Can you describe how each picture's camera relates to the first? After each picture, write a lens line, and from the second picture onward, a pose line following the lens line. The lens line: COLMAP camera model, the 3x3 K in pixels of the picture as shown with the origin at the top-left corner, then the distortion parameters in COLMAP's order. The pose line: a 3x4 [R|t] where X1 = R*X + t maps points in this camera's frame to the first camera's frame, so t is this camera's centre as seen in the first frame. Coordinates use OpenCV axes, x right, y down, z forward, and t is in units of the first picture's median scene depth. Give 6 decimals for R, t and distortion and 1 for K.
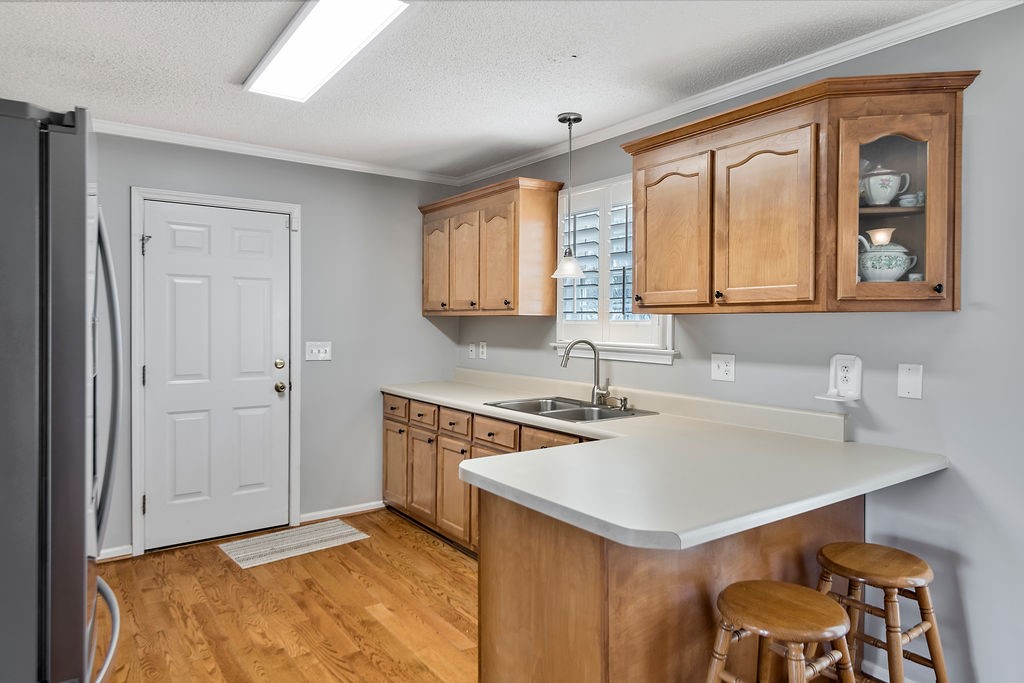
lens RADIAL K [[645.1, 0, 514.9], [0, 645.1, 332.5], [0, 0, 1]] dist [0.023779, -0.004683]
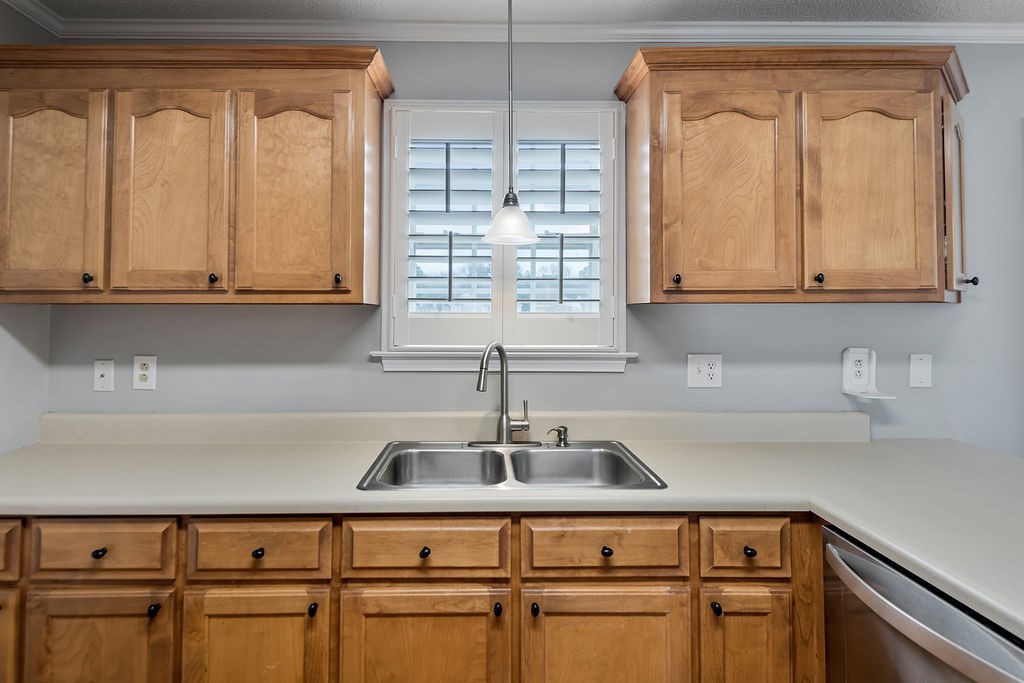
lens RADIAL K [[556.8, 0, 493.7], [0, 556.8, 303.8], [0, 0, 1]] dist [0.022919, -0.011980]
pose [[0.574069, 0.014802, 0.818673, -0.333850], [0.017778, 0.999376, -0.030535, -0.010711], [-0.818614, 0.032083, 0.573447, 0.687781]]
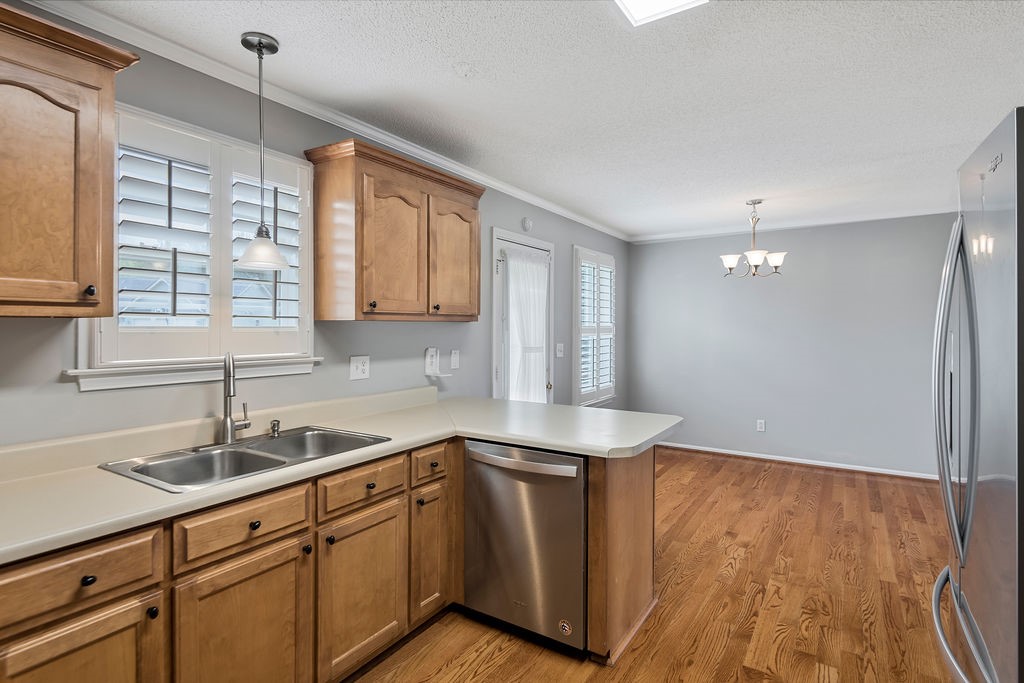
lens RADIAL K [[516.4, 0, 510.5], [0, 516.4, 336.7], [0, 0, 1]] dist [0.001346, -0.003947]
pose [[-0.370429, -0.019105, 0.928664, -0.528291], [0.017425, 0.999470, 0.027512, -0.018259], [-0.928697, 0.026374, -0.369900, 0.919781]]
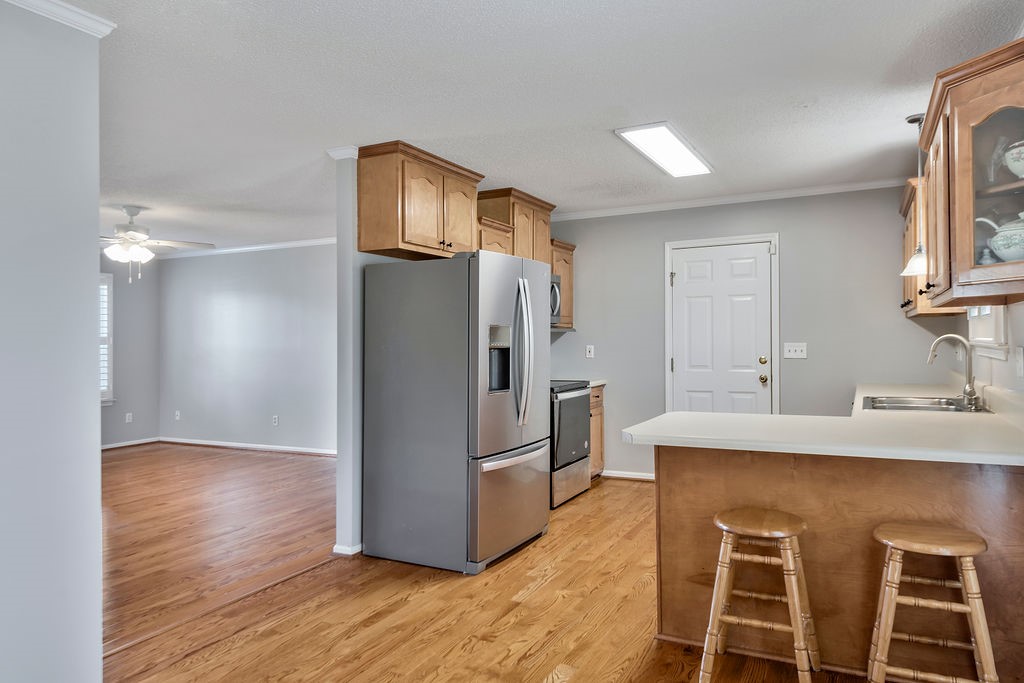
lens RADIAL K [[669.4, 0, 512.9], [0, 669.4, 338.6], [0, 0, 1]] dist [0.001074, -0.000067]
pose [[0.462437, -0.015075, -0.886524, 0.705594], [0.003473, 0.999879, -0.015191, 0.029313], [0.886645, 0.003946, 0.462433, -0.058124]]
